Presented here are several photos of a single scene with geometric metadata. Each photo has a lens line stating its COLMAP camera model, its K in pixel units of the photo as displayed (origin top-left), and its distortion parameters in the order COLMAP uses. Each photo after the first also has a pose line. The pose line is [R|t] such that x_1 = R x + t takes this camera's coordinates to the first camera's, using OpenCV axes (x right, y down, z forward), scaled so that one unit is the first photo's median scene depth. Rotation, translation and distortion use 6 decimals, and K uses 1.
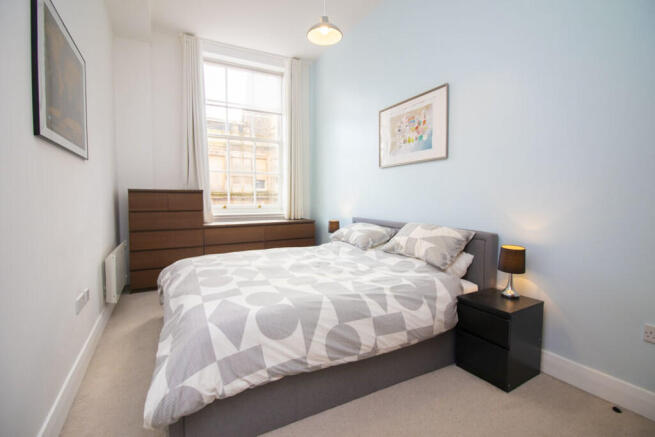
lens RADIAL K [[303.7, 0, 327.5], [0, 303.7, 218.5], [0, 0, 1]] dist [-0.018424, -0.000195]
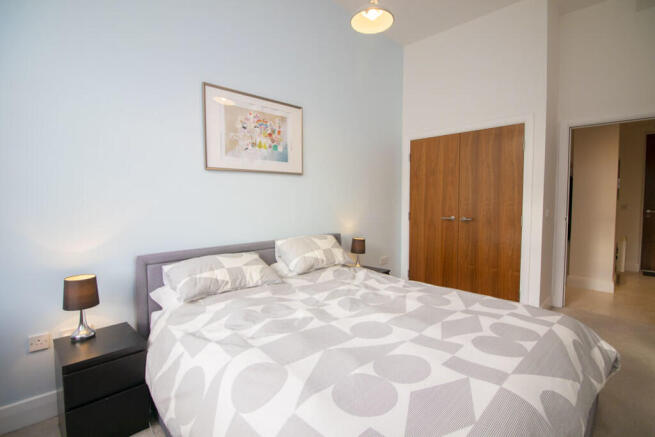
lens RADIAL K [[303.7, 0, 327.5], [0, 303.7, 218.5], [0, 0, 1]] dist [-0.018424, -0.000195]
pose [[-0.281840, -0.058176, 0.957696, -0.631180], [0.073230, 0.993944, 0.081928, -0.112253], [-0.956663, 0.093223, -0.275873, 1.104486]]
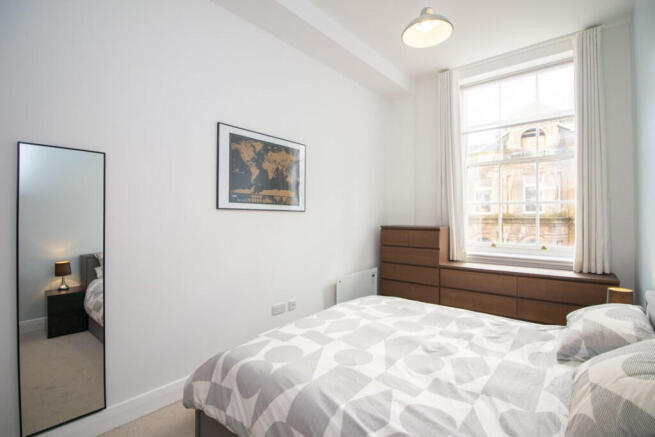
lens RADIAL K [[303.7, 0, 327.5], [0, 303.7, 218.5], [0, 0, 1]] dist [-0.018424, -0.000195]
pose [[0.367674, 0.001919, -0.929953, 0.456677], [-0.068374, 0.997347, -0.024975, -0.099783], [0.927438, 0.072767, 0.366830, 0.431883]]
